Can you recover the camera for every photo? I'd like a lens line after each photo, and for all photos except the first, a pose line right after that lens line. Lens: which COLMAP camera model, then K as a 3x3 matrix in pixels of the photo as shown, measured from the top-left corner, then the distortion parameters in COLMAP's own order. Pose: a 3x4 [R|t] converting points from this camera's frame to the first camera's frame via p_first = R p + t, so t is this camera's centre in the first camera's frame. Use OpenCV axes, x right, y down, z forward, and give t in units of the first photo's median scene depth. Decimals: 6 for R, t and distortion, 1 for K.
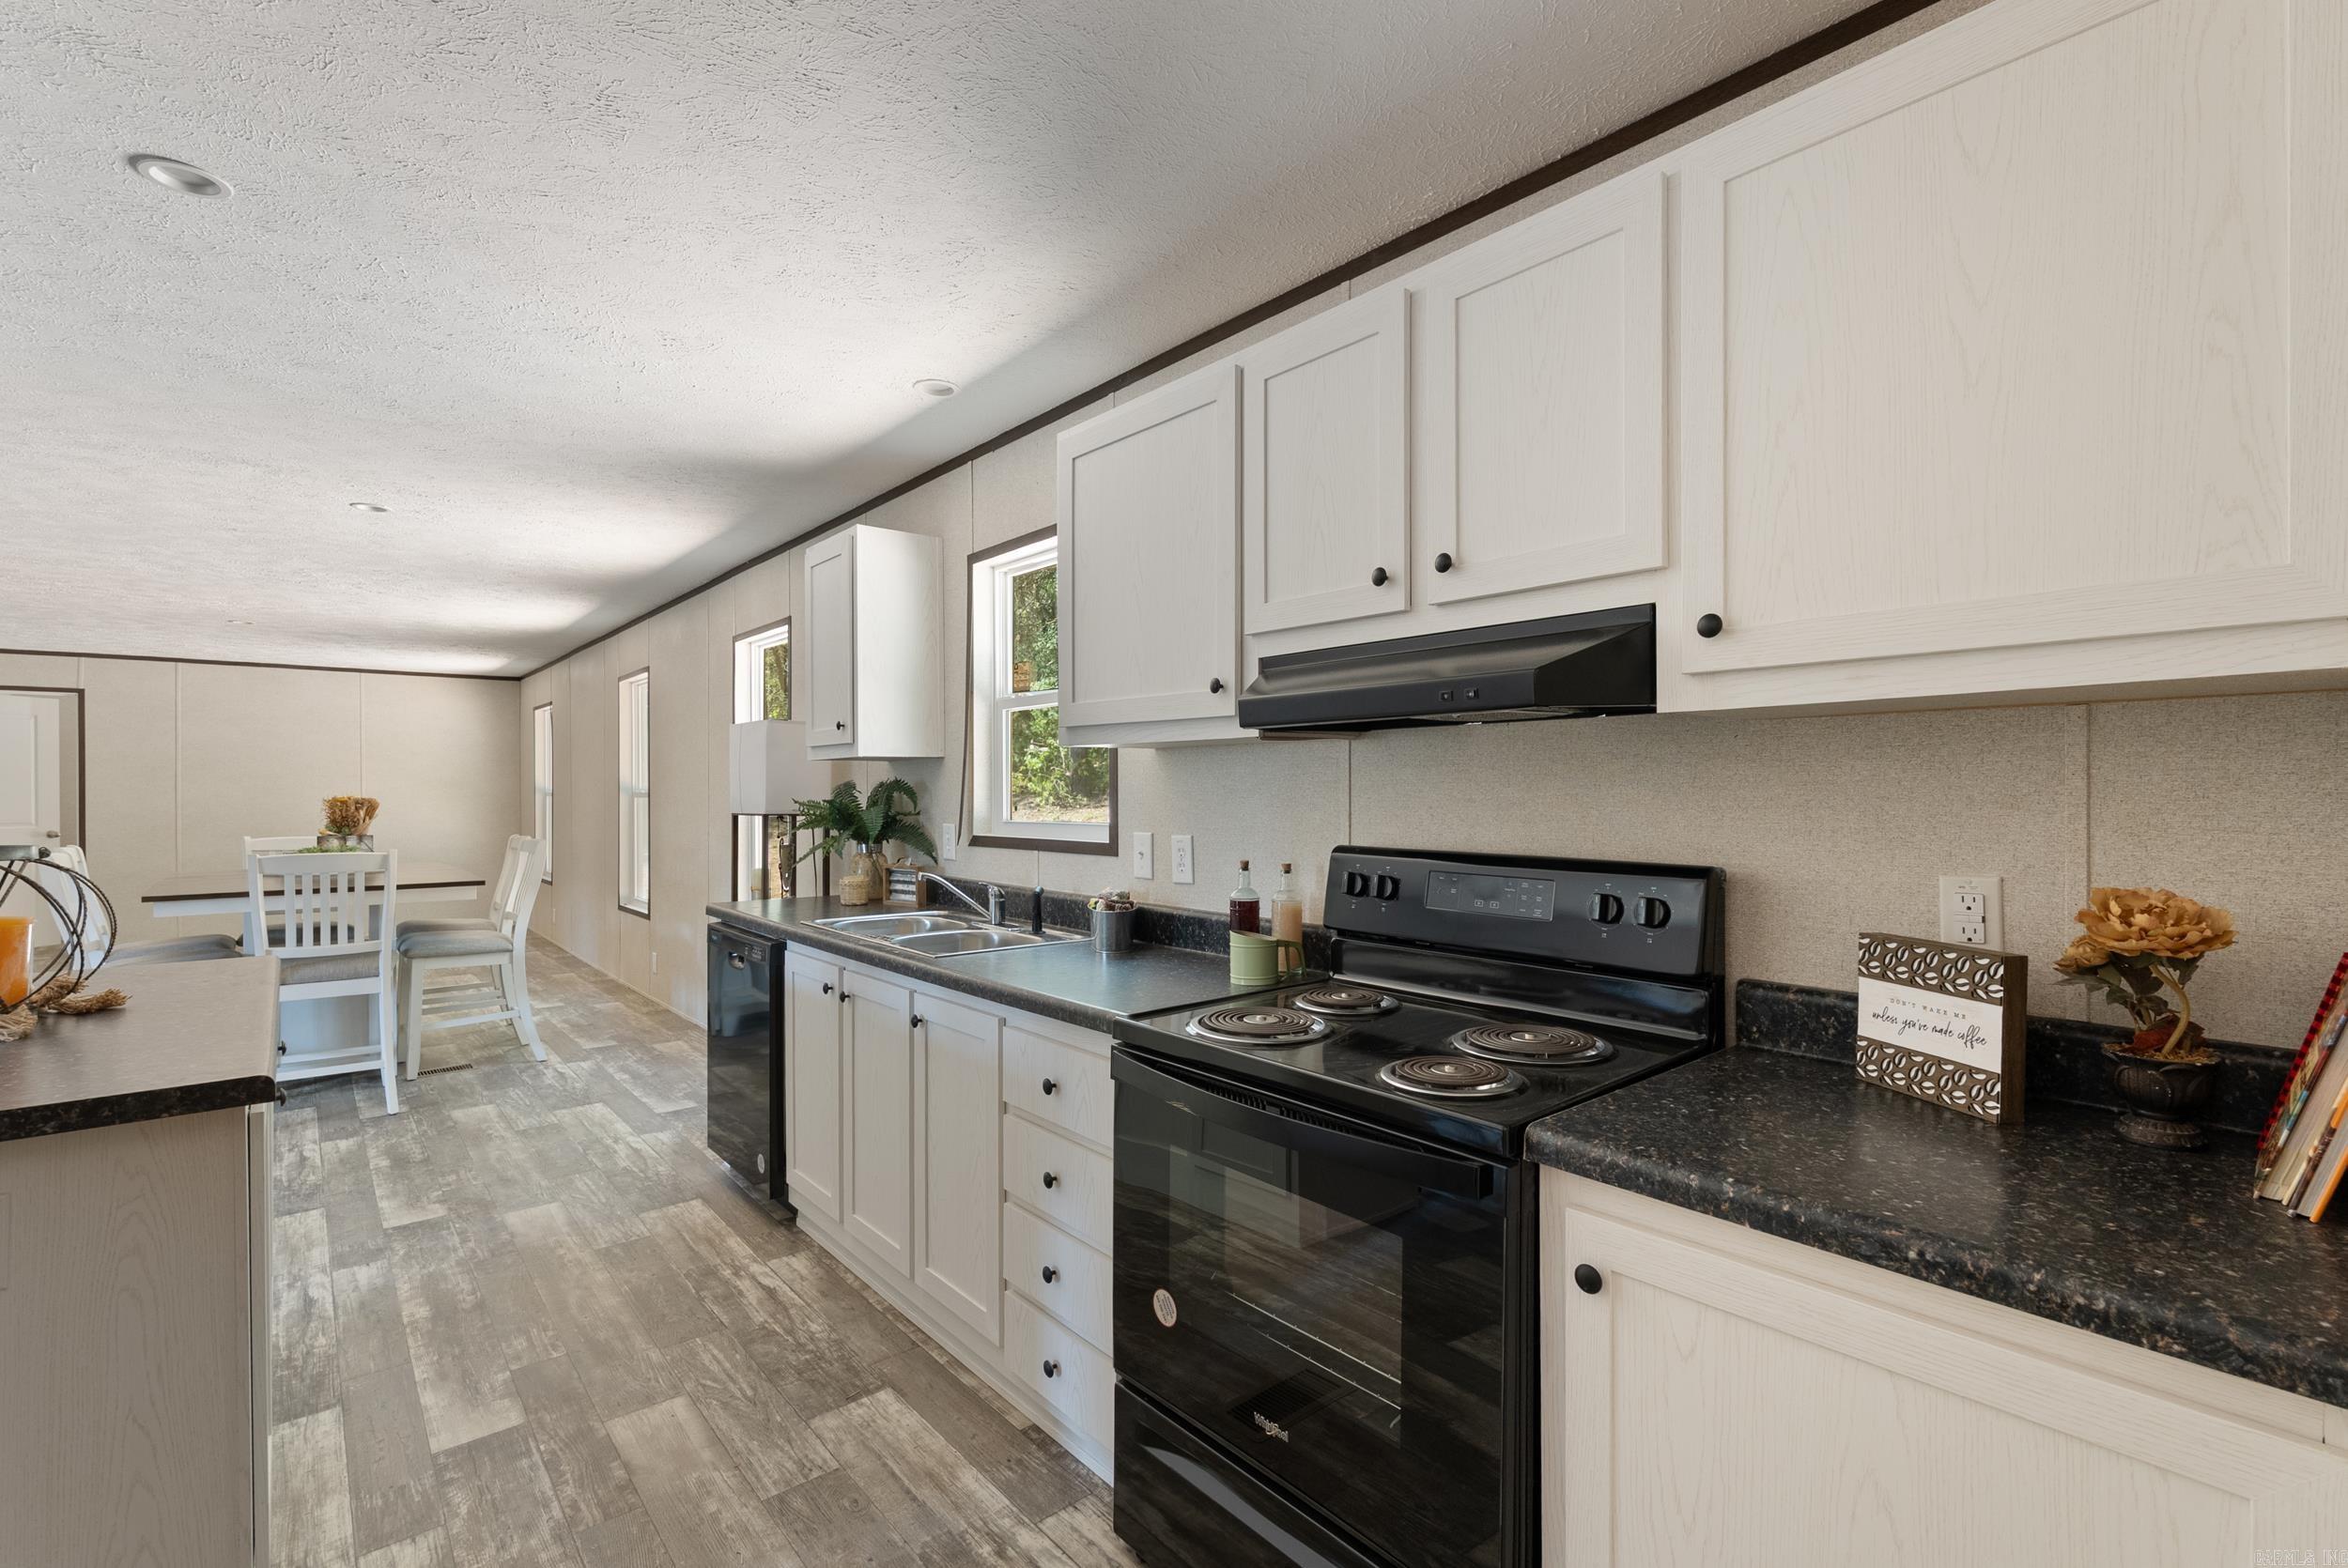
lens RADIAL K [[1035.2, 0, 1178.6], [0, 1035.2, 777.9], [0, 0, 1]] dist [-0.002412, -0.000502]
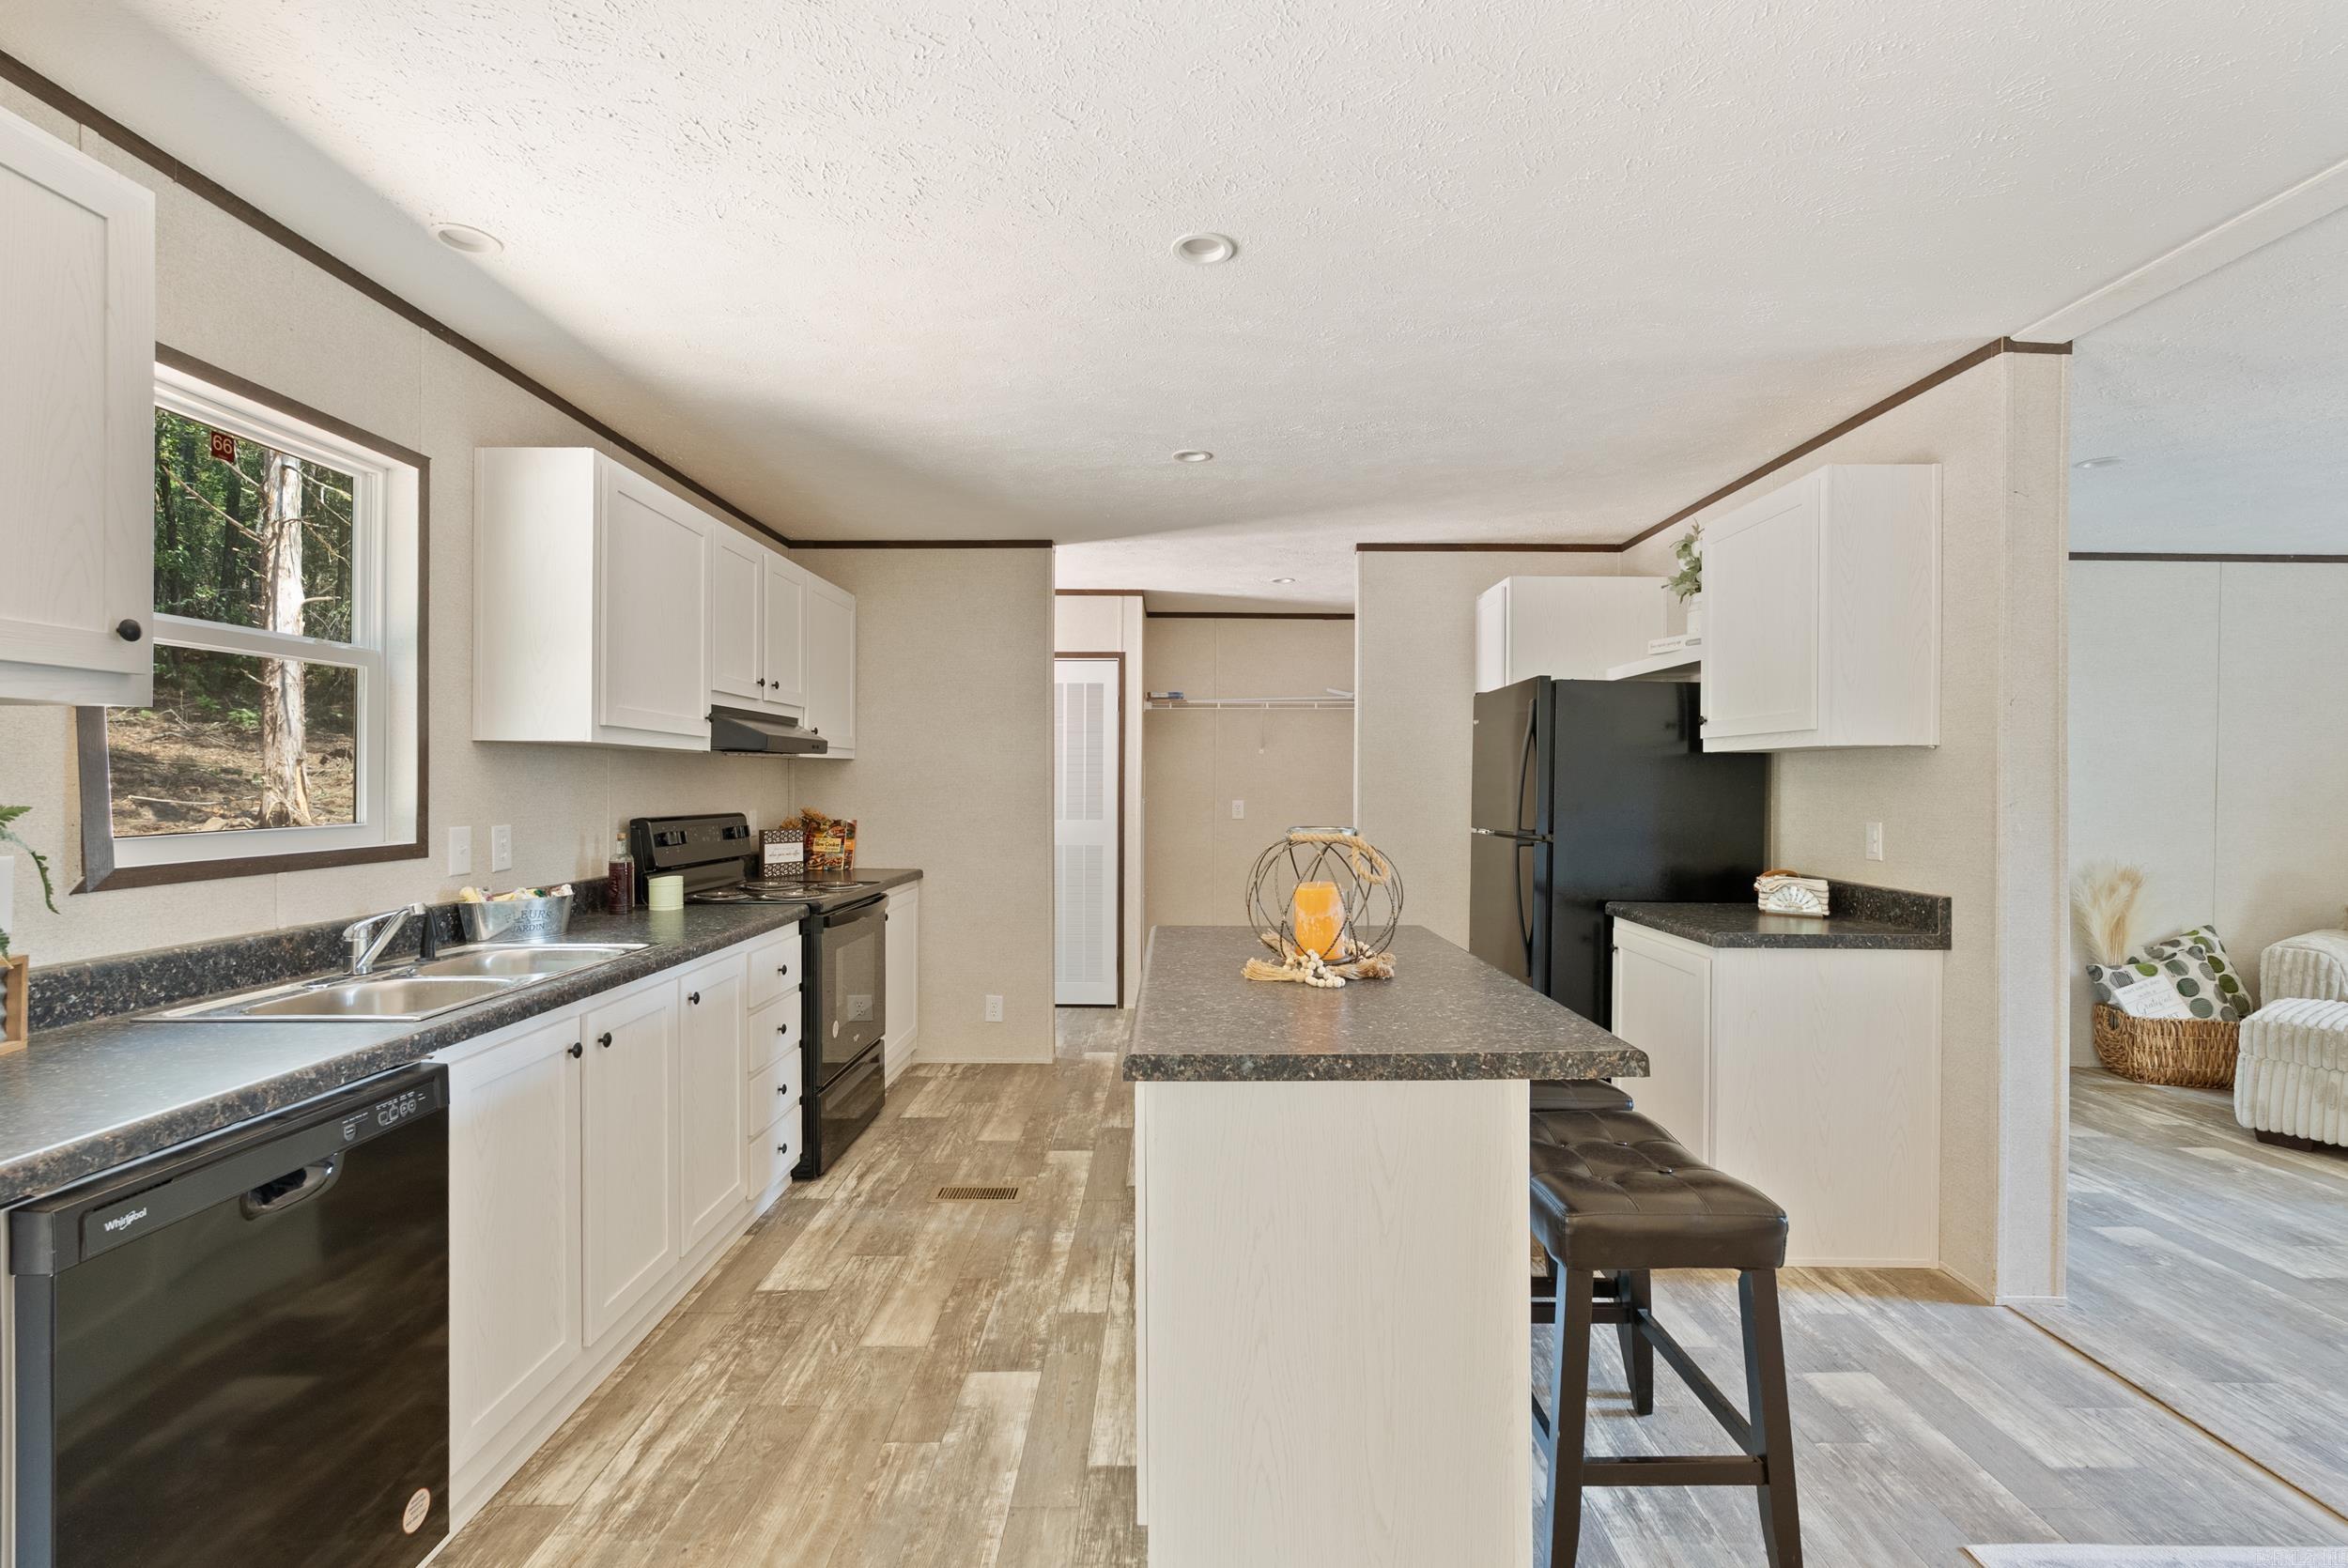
lens RADIAL K [[1035.2, 0, 1178.6], [0, 1035.2, 777.9], [0, 0, 1]] dist [-0.002412, -0.000502]
pose [[-0.755748, 0.002869, 0.654856, -1.426871], [-0.008408, 0.999865, -0.014085, 0.020322], [-0.654809, -0.016151, -0.755622, 1.597116]]
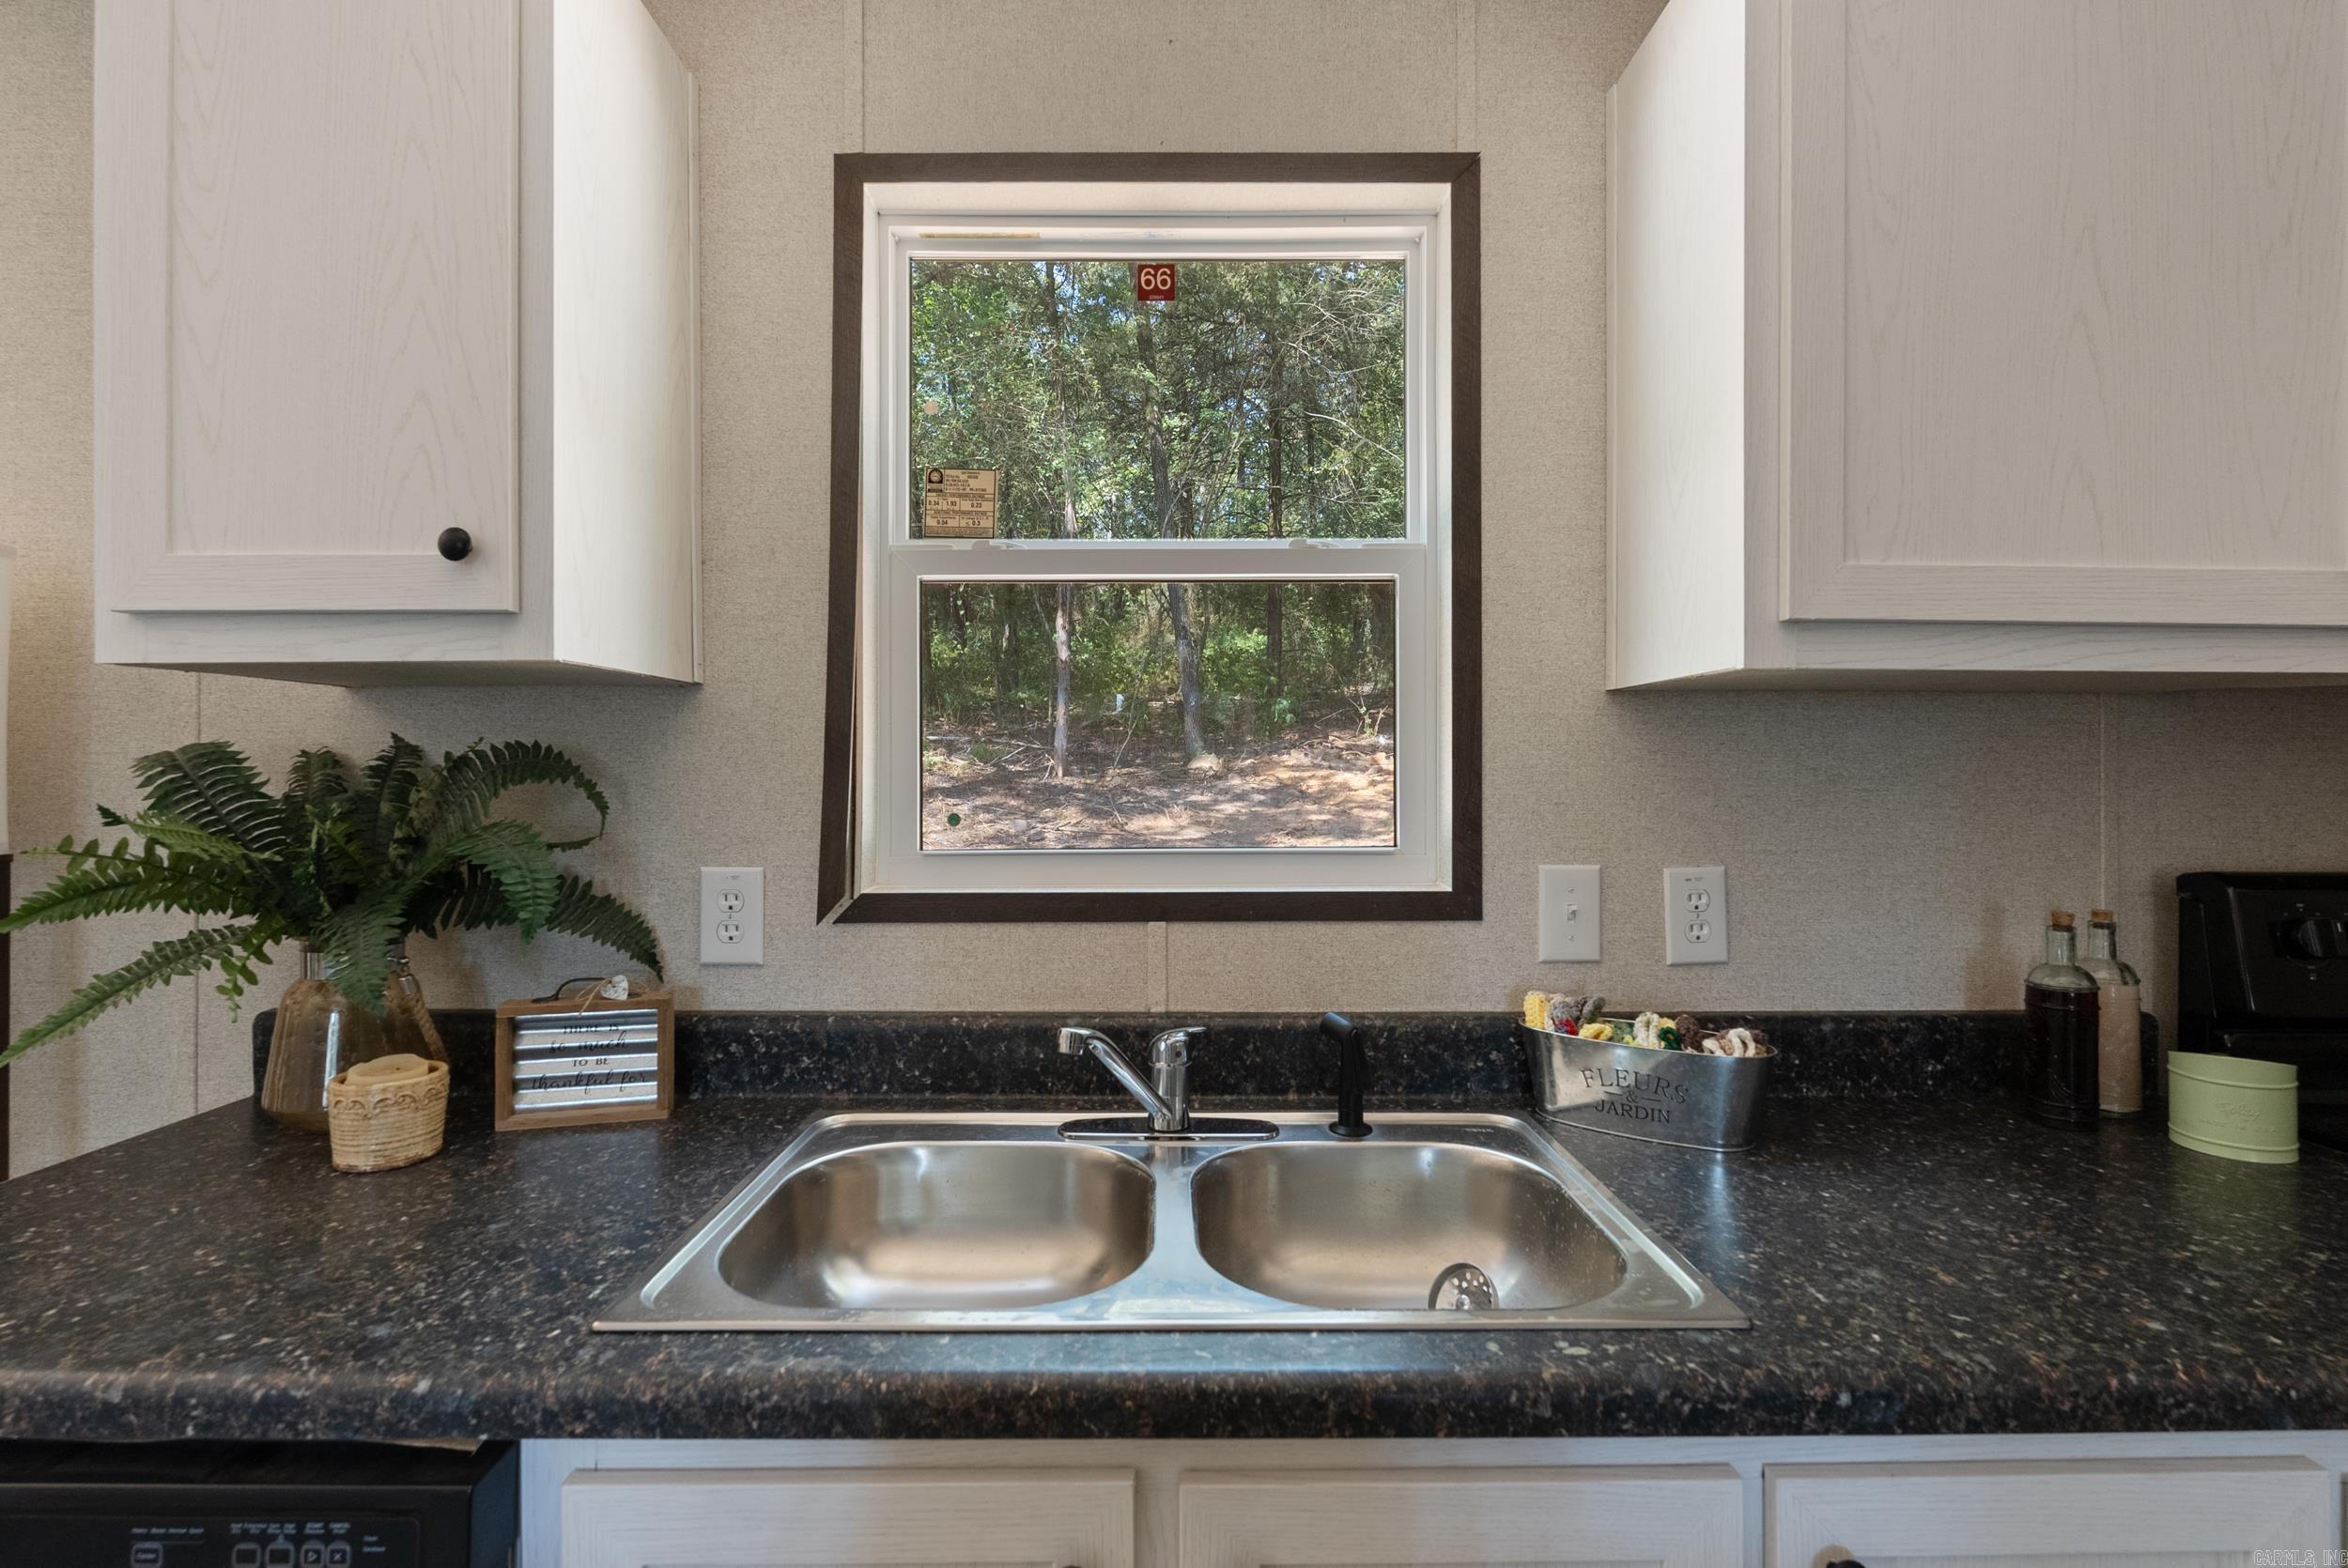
lens RADIAL K [[1035.2, 0, 1178.6], [0, 1035.2, 777.9], [0, 0, 1]] dist [-0.002412, -0.000502]
pose [[0.647145, -0.004699, 0.762352, -0.636062], [-0.009243, 0.999859, 0.014010, 0.009976], [-0.762311, -0.016113, 0.647011, 1.032903]]
